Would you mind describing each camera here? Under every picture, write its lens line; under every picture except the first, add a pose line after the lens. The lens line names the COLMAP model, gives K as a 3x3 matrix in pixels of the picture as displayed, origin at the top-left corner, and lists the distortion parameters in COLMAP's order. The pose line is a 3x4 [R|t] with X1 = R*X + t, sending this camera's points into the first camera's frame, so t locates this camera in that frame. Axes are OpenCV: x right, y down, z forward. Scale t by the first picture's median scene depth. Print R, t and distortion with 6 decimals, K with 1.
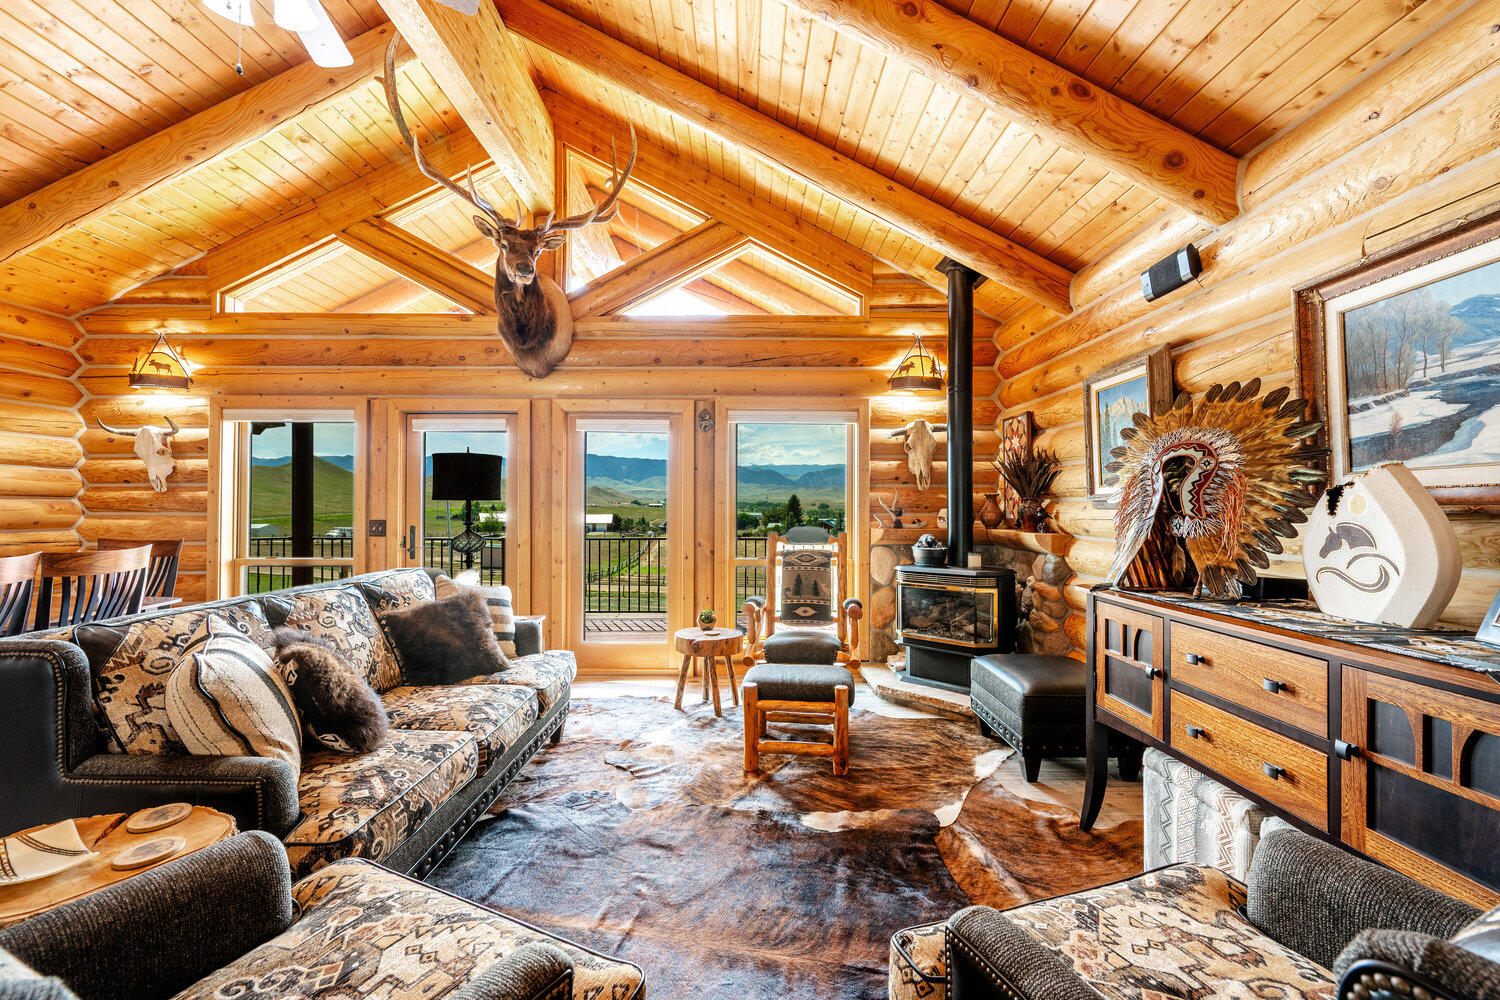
lens RADIAL K [[623.1, 0, 755.0], [0, 623.1, 500.2], [0, 0, 1]] dist [0.000660, 0.000058]
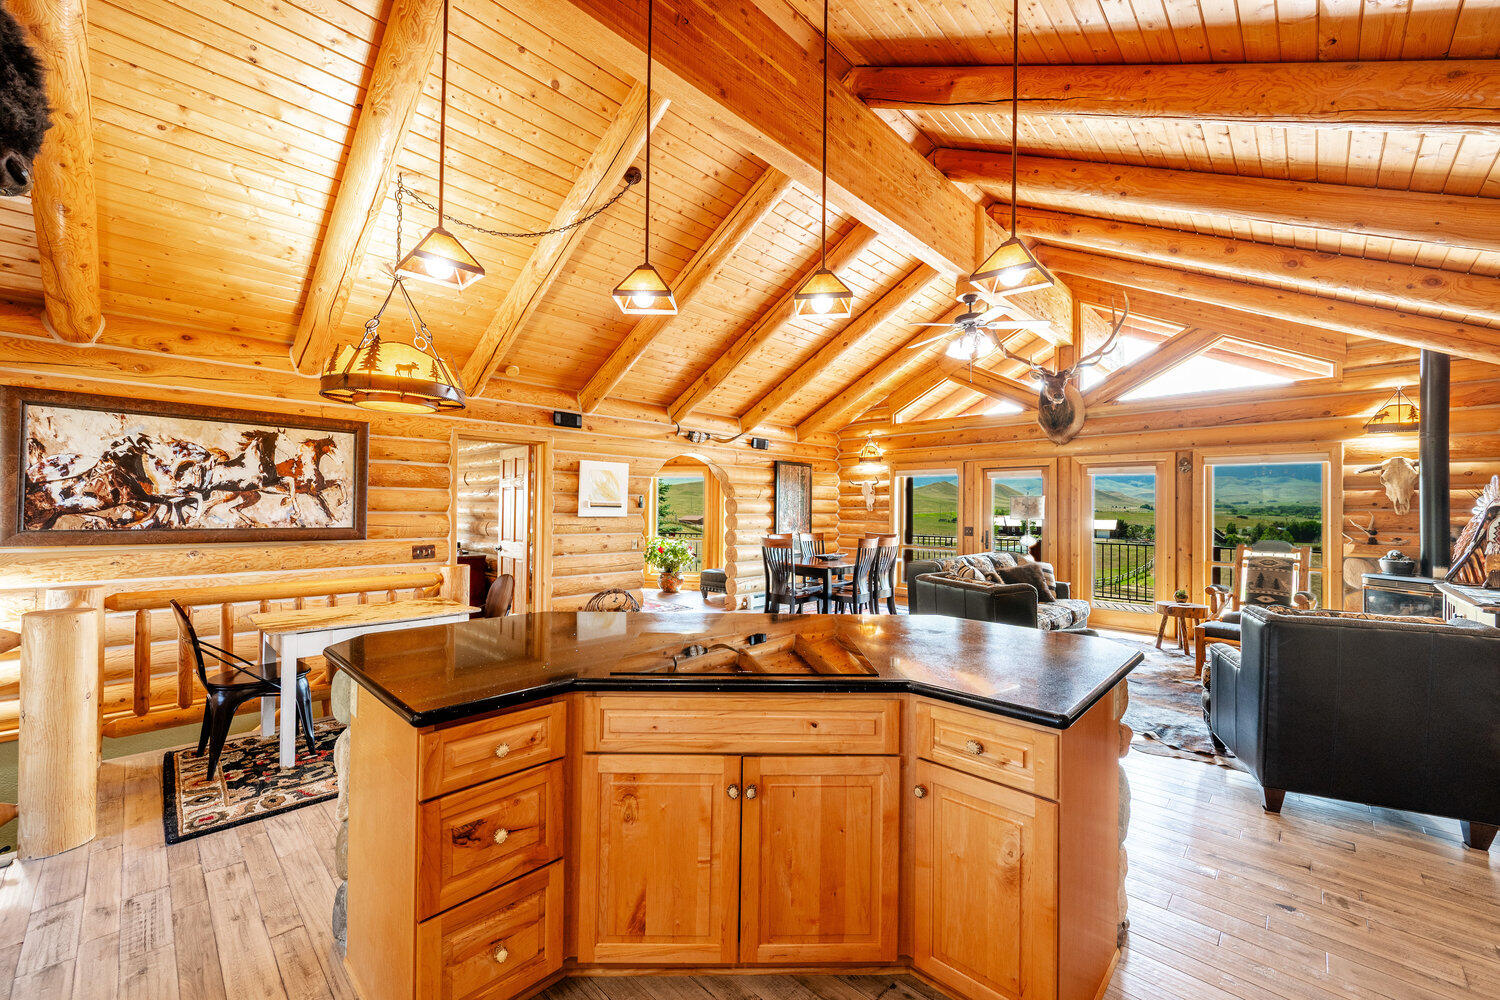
lens RADIAL K [[589.2, 0, 753.2], [0, 589.2, 504.0], [0, 0, 1]] dist [0.000135, 0.000117]
pose [[0.712519, -0.001408, -0.701652, 0.171566], [0.000965, 0.999999, -0.001028, -0.035979], [0.701653, 0.000055, 0.712519, -0.711557]]
